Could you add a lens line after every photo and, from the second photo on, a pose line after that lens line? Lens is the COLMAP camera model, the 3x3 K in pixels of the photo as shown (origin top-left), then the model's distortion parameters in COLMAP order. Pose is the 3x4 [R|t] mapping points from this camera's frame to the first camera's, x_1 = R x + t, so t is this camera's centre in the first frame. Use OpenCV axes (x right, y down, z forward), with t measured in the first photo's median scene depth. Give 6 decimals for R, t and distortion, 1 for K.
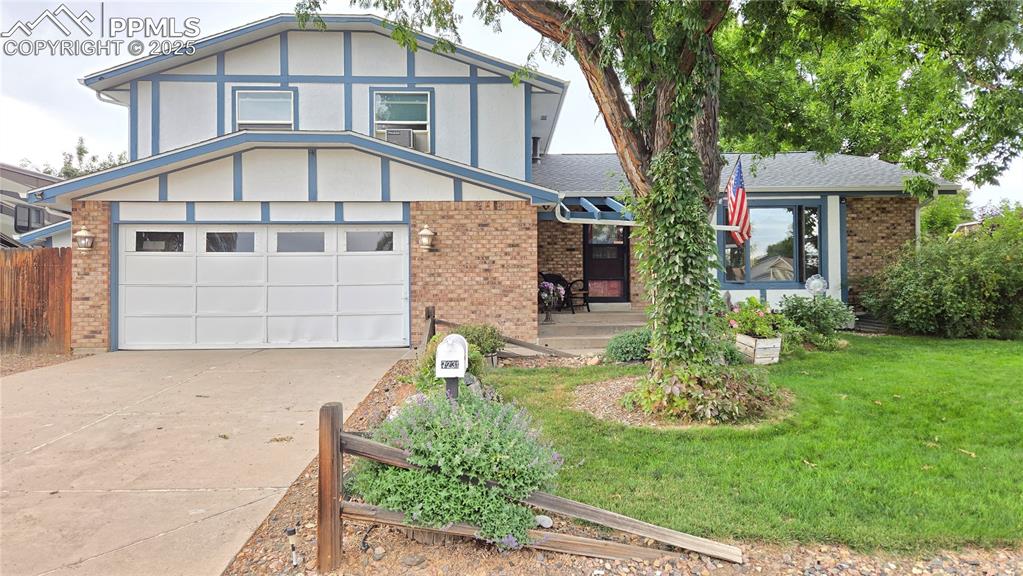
lens RADIAL K [[703.9, 0, 515.1], [0, 703.9, 287.7], [0, 0, 1]] dist [0.042186, -0.016044]
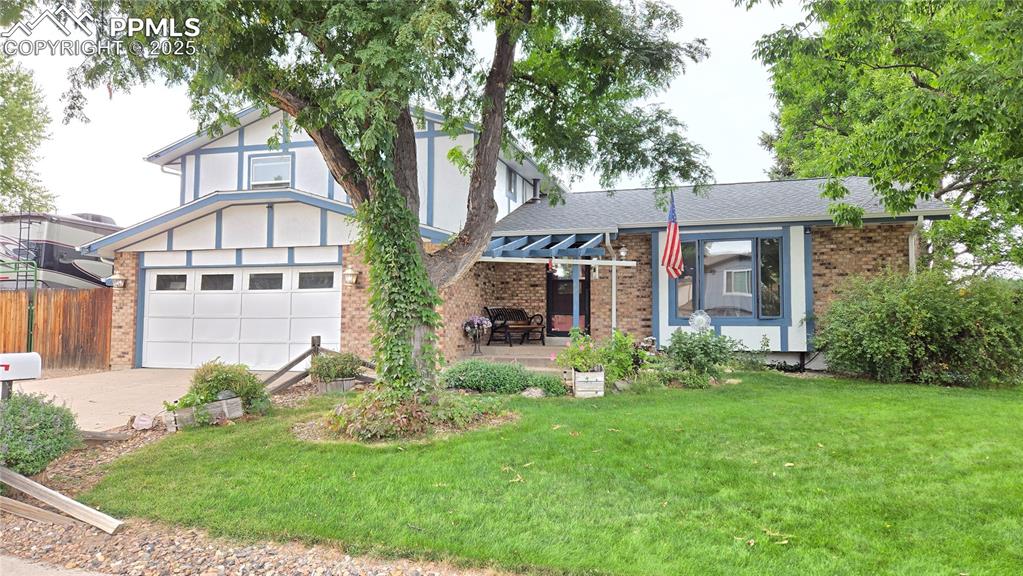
lens RADIAL K [[703.9, 0, 505.0], [0, 703.9, 294.0], [0, 0, 1]] dist [0.042186, -0.016044]
pose [[0.947554, -0.003992, -0.319570, 0.466276], [-0.008962, 0.999197, -0.039054, -0.000332], [0.319469, 0.039869, 0.946758, -0.004660]]
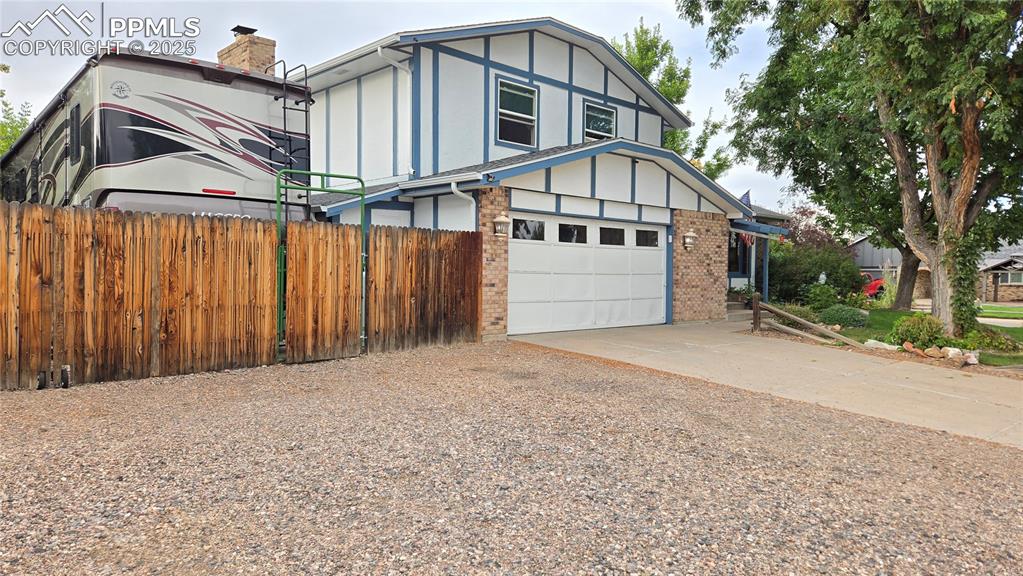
lens RADIAL K [[703.9, 0, 511.7], [0, 703.9, 280.5], [0, 0, 1]] dist [0.042186, -0.016044]
pose [[0.727806, 0.007182, 0.685745, -1.222021], [-0.035169, 0.999020, 0.026863, -0.017442], [-0.684881, -0.043668, 0.727346, 0.270271]]
